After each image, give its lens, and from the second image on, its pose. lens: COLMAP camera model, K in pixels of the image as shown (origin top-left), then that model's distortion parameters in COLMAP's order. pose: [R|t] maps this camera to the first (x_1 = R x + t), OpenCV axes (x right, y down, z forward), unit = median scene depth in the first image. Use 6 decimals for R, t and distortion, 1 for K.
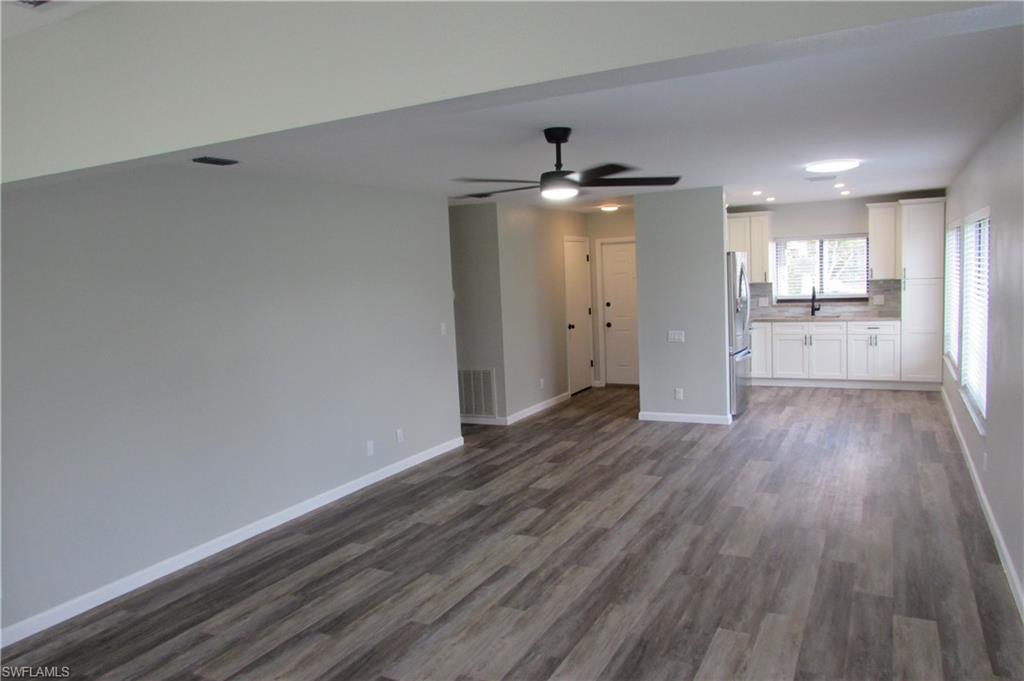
lens RADIAL K [[723.2, 0, 515.7], [0, 723.2, 345.1], [0, 0, 1]] dist [-0.036019, 0.011050]
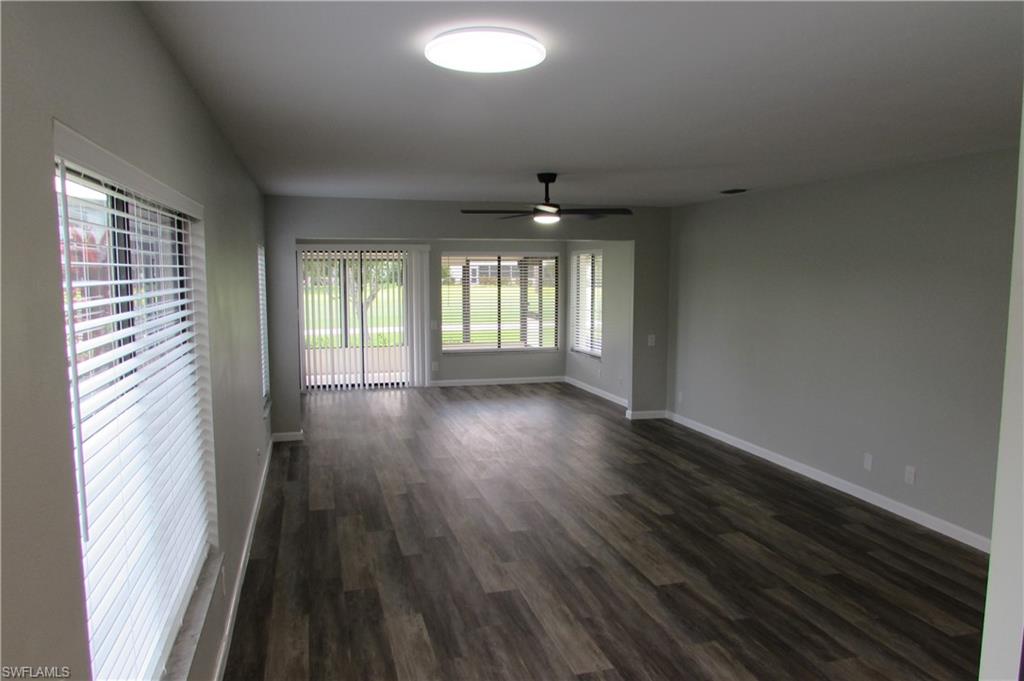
lens RADIAL K [[723.2, 0, 514.1], [0, 723.2, 349.8], [0, 0, 1]] dist [-0.036019, 0.011050]
pose [[-0.730896, 0.120439, -0.671778, 0.624617], [-0.038003, 0.975597, 0.216256, -0.151486], [0.681430, 0.183590, -0.708483, 1.150216]]
